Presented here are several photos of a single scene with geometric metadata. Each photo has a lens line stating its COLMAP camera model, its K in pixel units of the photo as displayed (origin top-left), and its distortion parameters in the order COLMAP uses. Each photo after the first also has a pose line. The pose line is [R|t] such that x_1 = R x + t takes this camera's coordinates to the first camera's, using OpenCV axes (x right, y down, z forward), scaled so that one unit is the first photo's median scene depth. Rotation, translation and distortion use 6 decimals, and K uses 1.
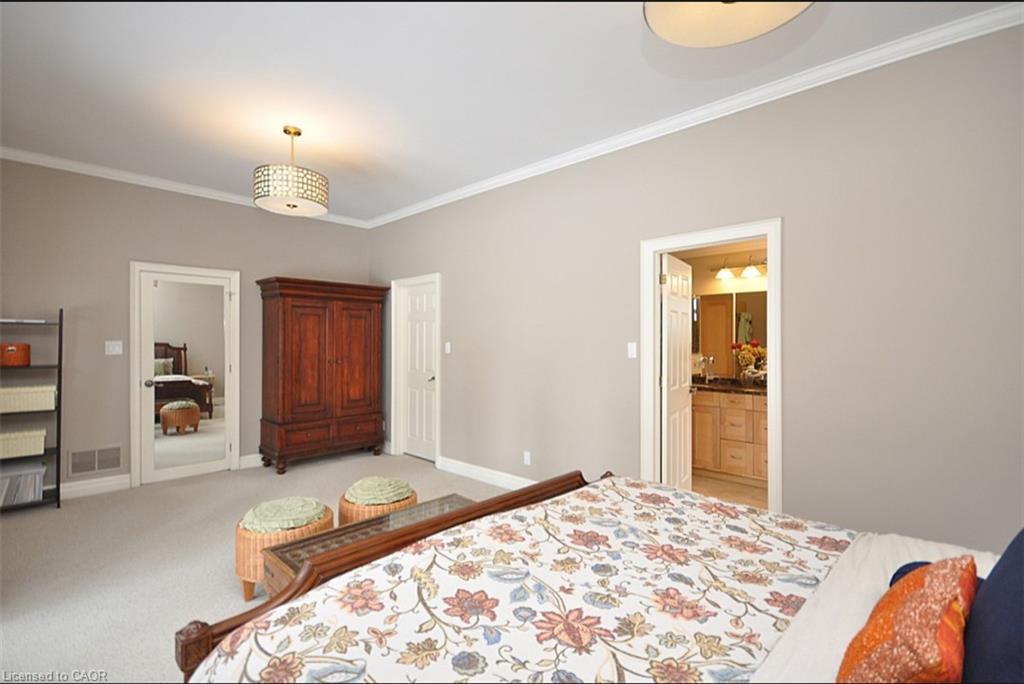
lens RADIAL K [[465.2, 0, 511.6], [0, 465.2, 342.3], [0, 0, 1]] dist [-0.003258, -0.003271]
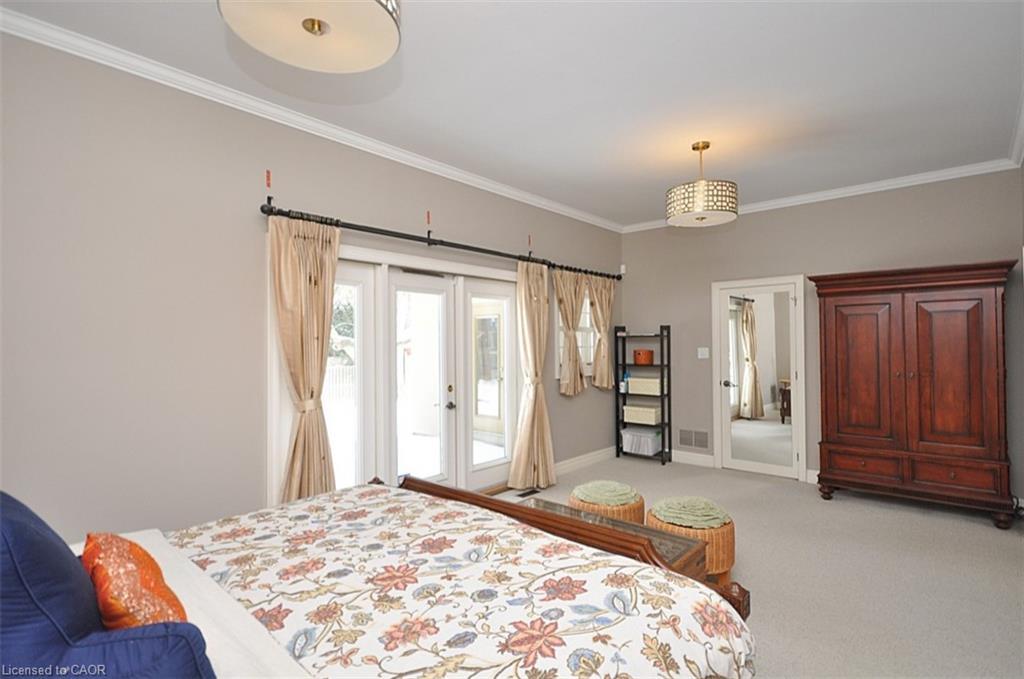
lens RADIAL K [[512.5, 0, 509.1], [0, 512.5, 341.6], [0, 0, 1]] dist [-0.010710, -0.000140]
pose [[0.029715, -0.009855, -0.999510, 0.632258], [0.001593, 0.999951, -0.009811, -0.007353], [0.999557, -0.001301, 0.029730, 0.520770]]
